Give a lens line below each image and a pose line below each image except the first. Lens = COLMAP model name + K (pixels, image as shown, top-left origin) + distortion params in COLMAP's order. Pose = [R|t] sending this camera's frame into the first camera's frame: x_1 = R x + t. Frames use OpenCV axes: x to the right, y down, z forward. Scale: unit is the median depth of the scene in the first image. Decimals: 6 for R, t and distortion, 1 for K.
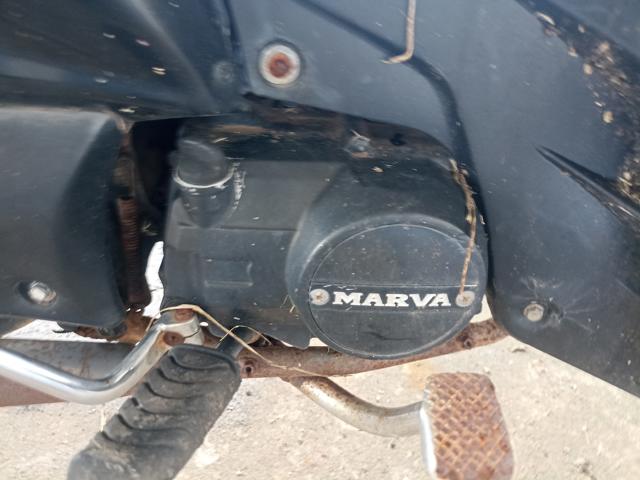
lens RADIAL K [[494.1, 0, 320.0], [0, 494.1, 240.0], [0, 0, 1]] dist [-0.001306, -0.001790]
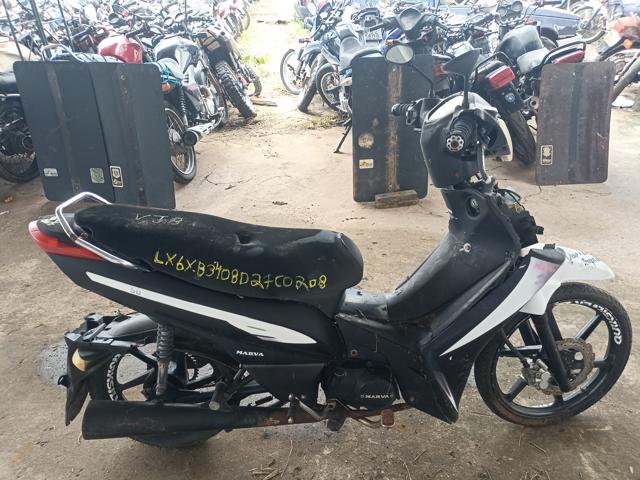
lens RADIAL K [[483.1, 0, 320.0], [0, 483.1, 240.0], [0, 0, 1]] dist [0.004167, -0.003150]
pose [[0.997582, -0.036793, -0.058967, -0.085298], [0.024526, 0.980166, -0.196655, -0.483077], [0.065033, 0.194734, 0.978698, -4.119362]]
